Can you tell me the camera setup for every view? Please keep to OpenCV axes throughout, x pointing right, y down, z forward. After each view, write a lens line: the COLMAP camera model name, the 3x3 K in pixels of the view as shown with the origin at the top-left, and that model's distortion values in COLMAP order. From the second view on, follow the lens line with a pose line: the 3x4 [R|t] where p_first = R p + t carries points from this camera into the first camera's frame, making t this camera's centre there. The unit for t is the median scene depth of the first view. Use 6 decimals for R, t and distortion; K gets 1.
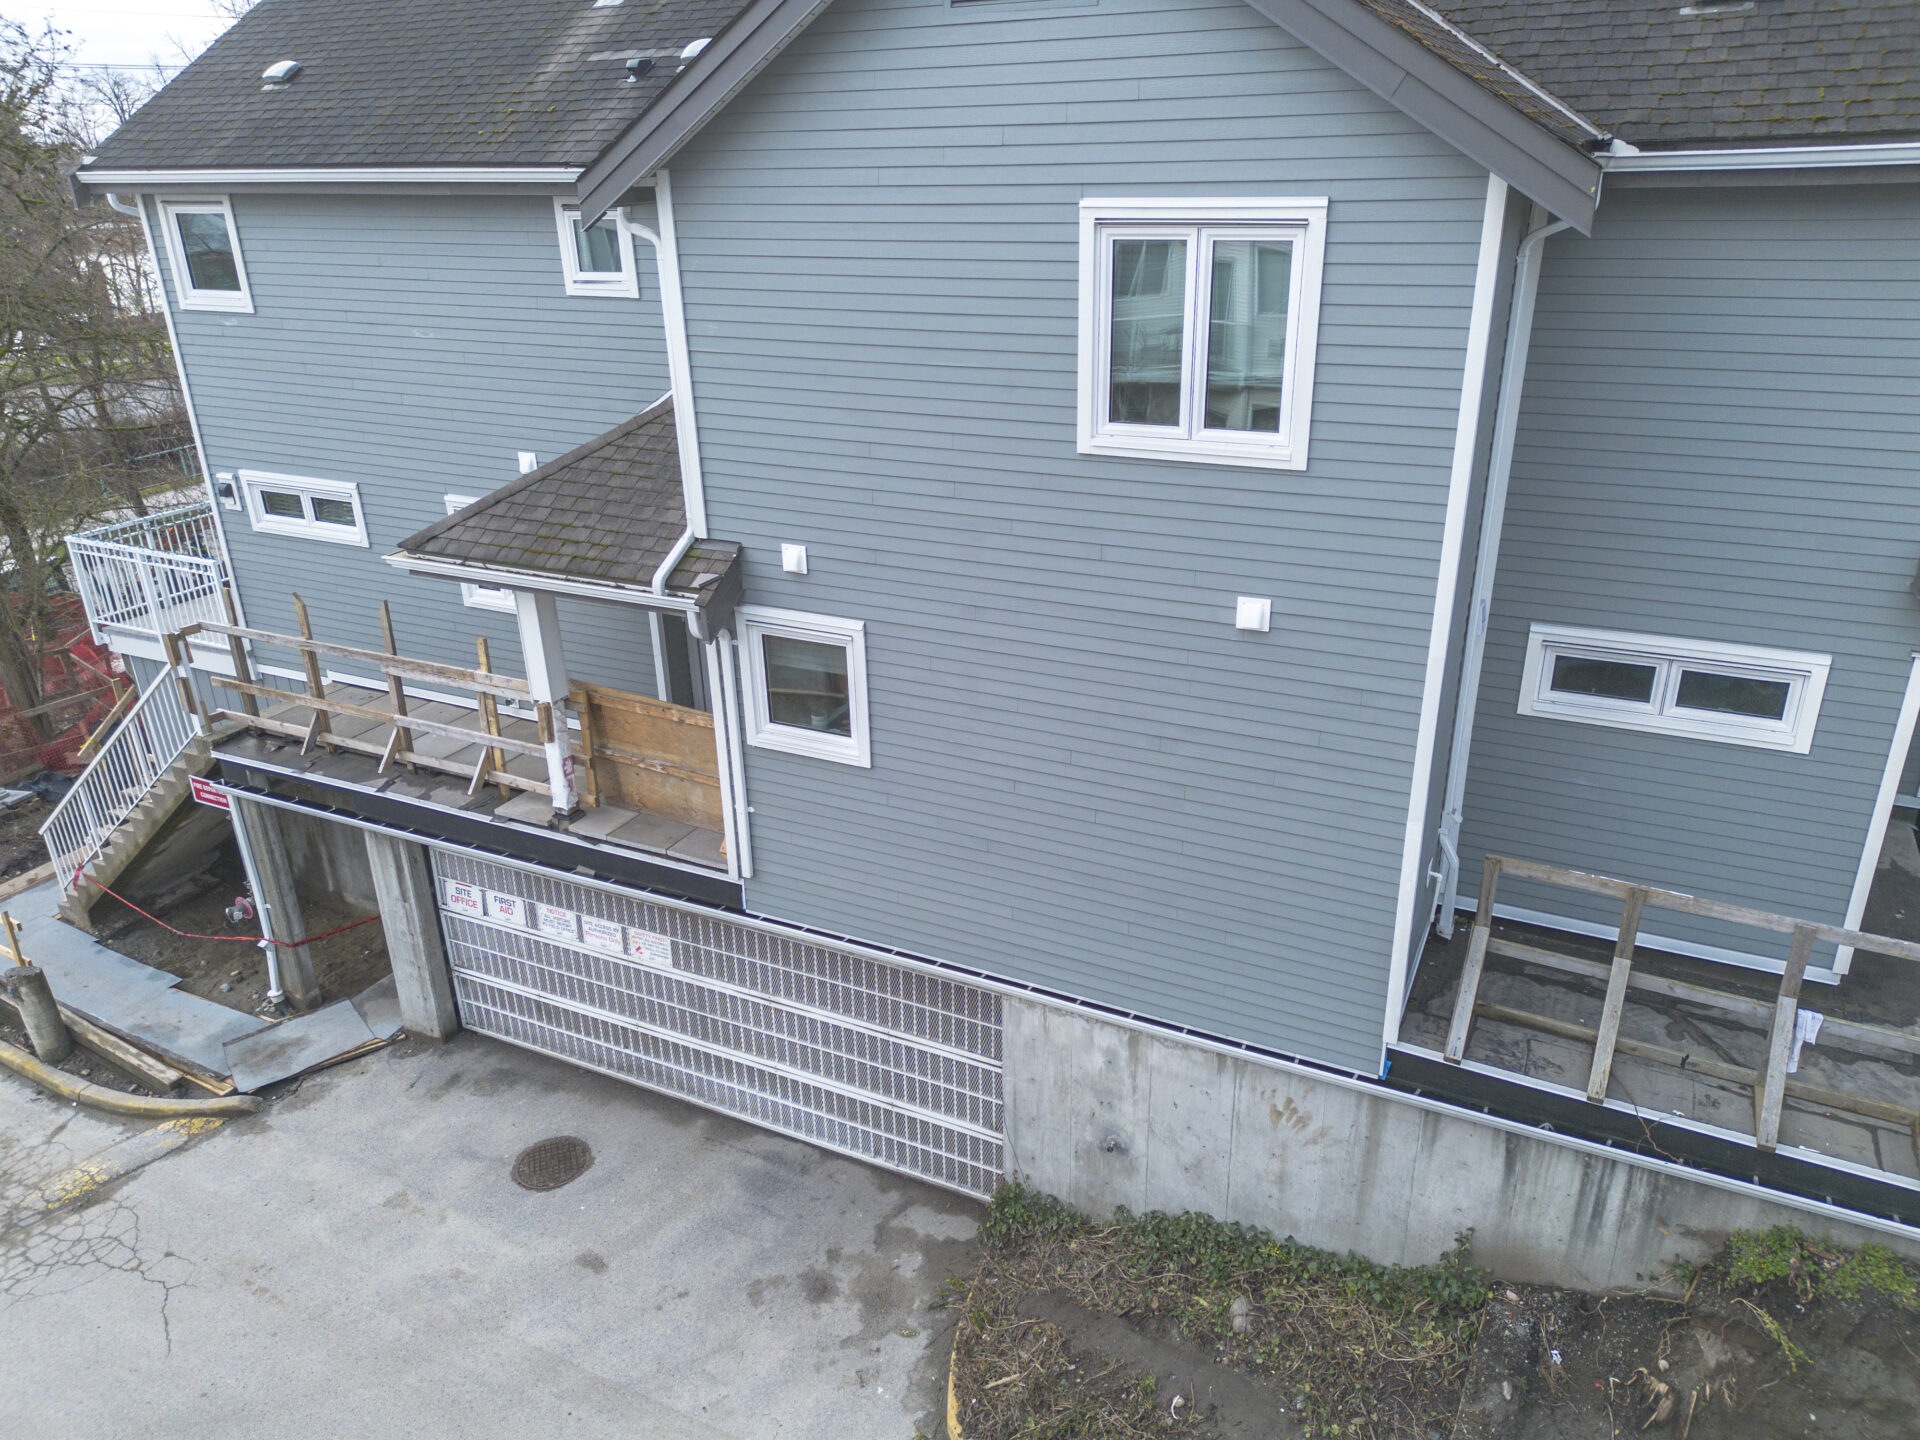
lens RADIAL K [[1333.1, 0, 960.0], [0, 1333.1, 720.0], [0, 0, 1]] dist [0.009498, 0.006098]
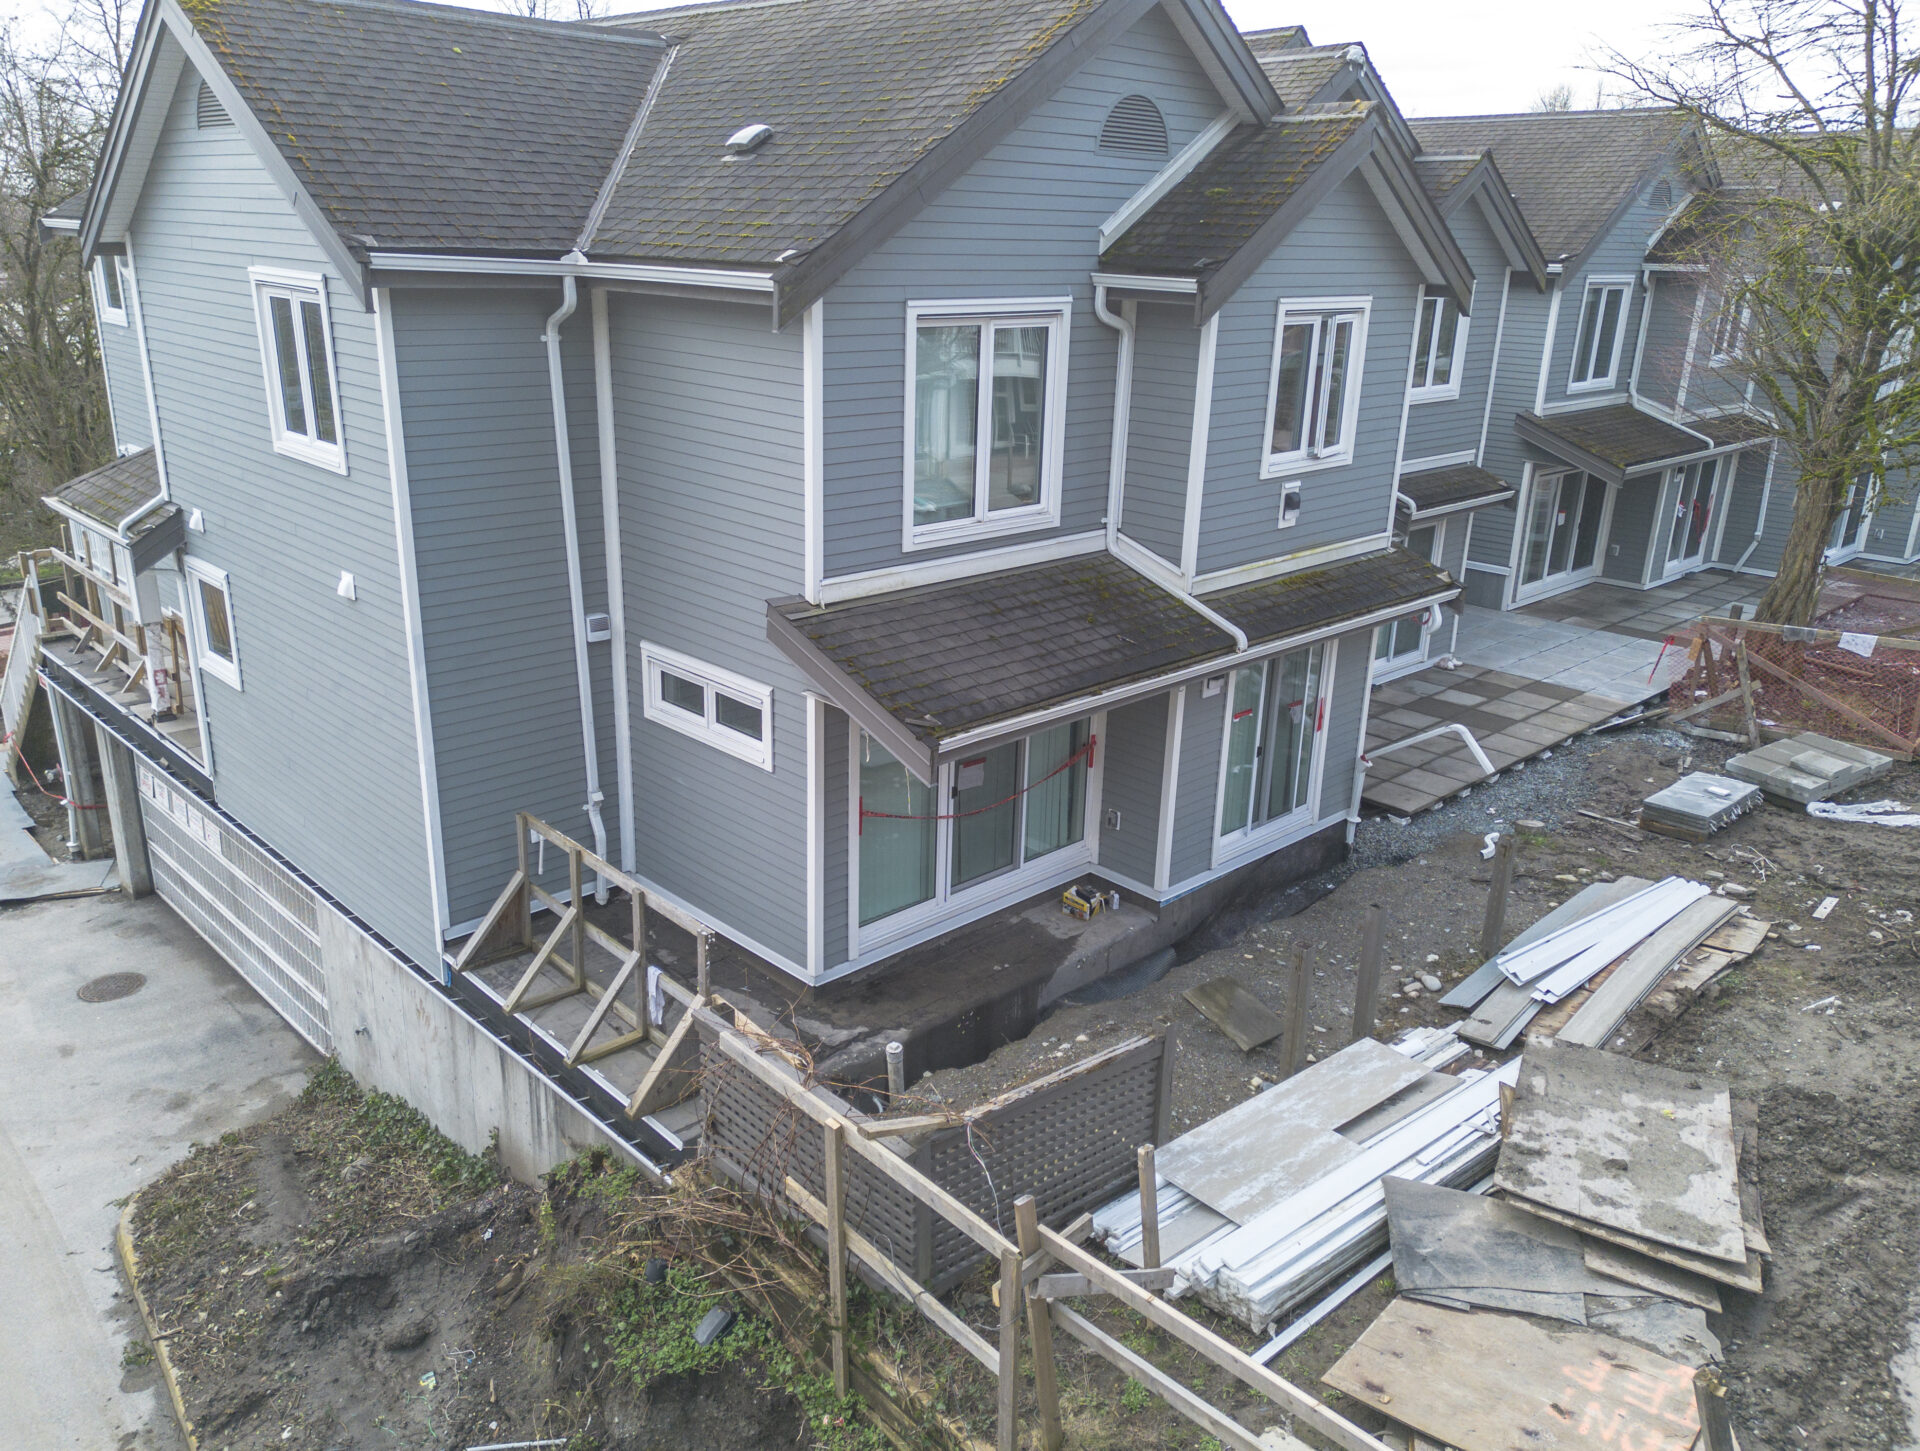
lens RADIAL K [[1450.8, 0, 960.0], [0, 1450.8, 725.5], [0, 0, 1]] dist [0.002033, 0.001652]
pose [[0.940741, 0.151606, -0.303350, 0.771942], [-0.173403, 0.983772, -0.046089, 0.009715], [0.291440, 0.095960, 0.951764, -0.096579]]
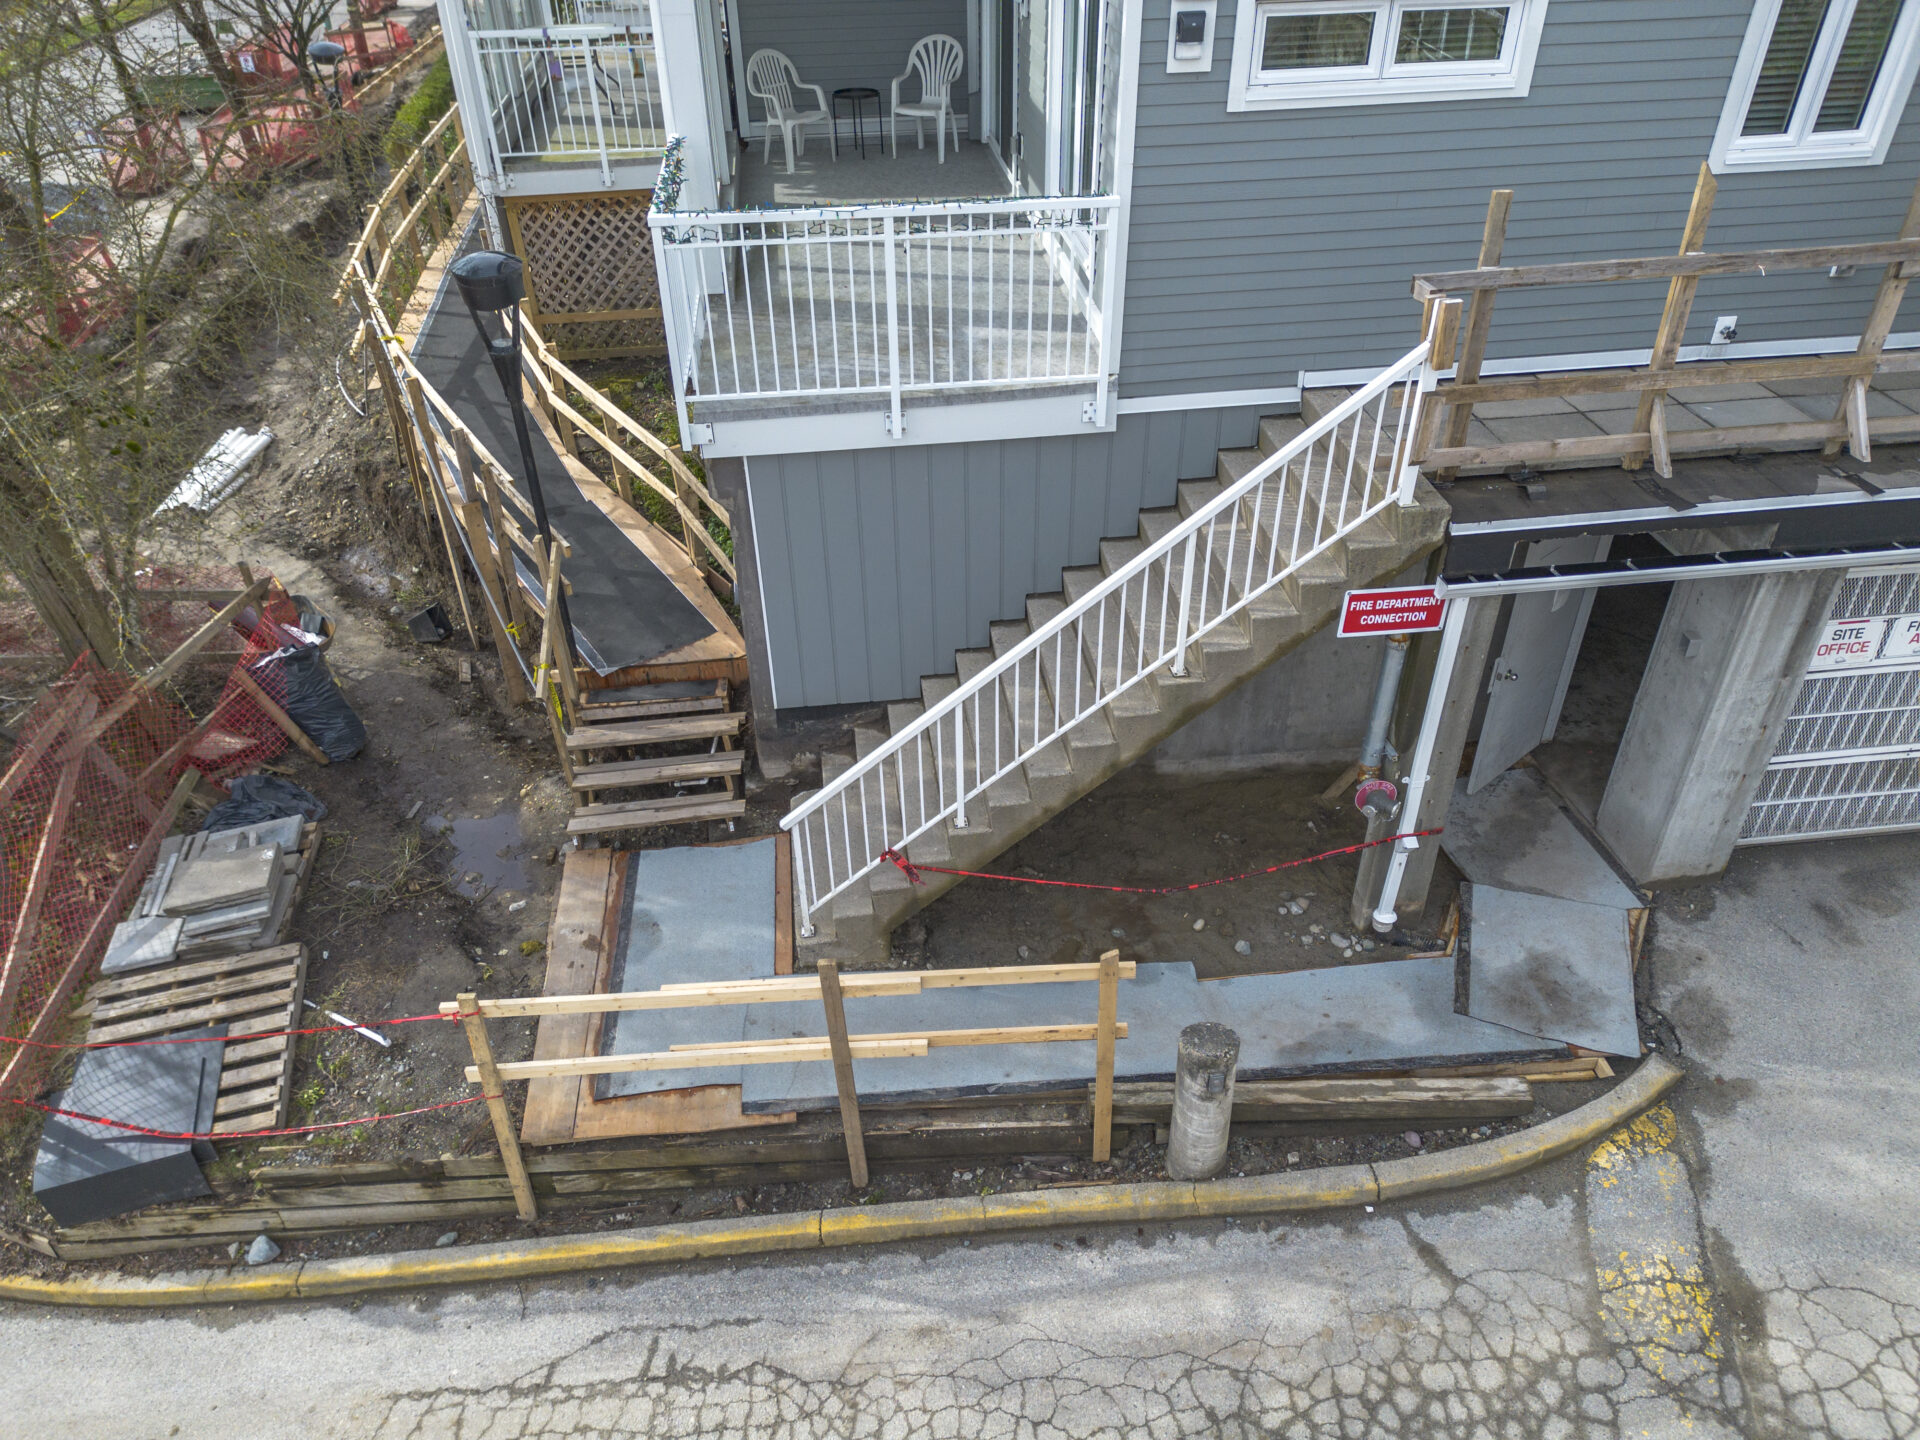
lens RADIAL K [[1145.7, 0, 960.0], [0, 1145.7, 720.0], [0, 0, 1]] dist [0.003342, 0.000821]
pose [[0.824599, -0.292939, 0.483965, -1.010746], [0.202128, 0.951583, 0.231589, -0.049261], [-0.528375, -0.093145, 0.843886, 0.745874]]
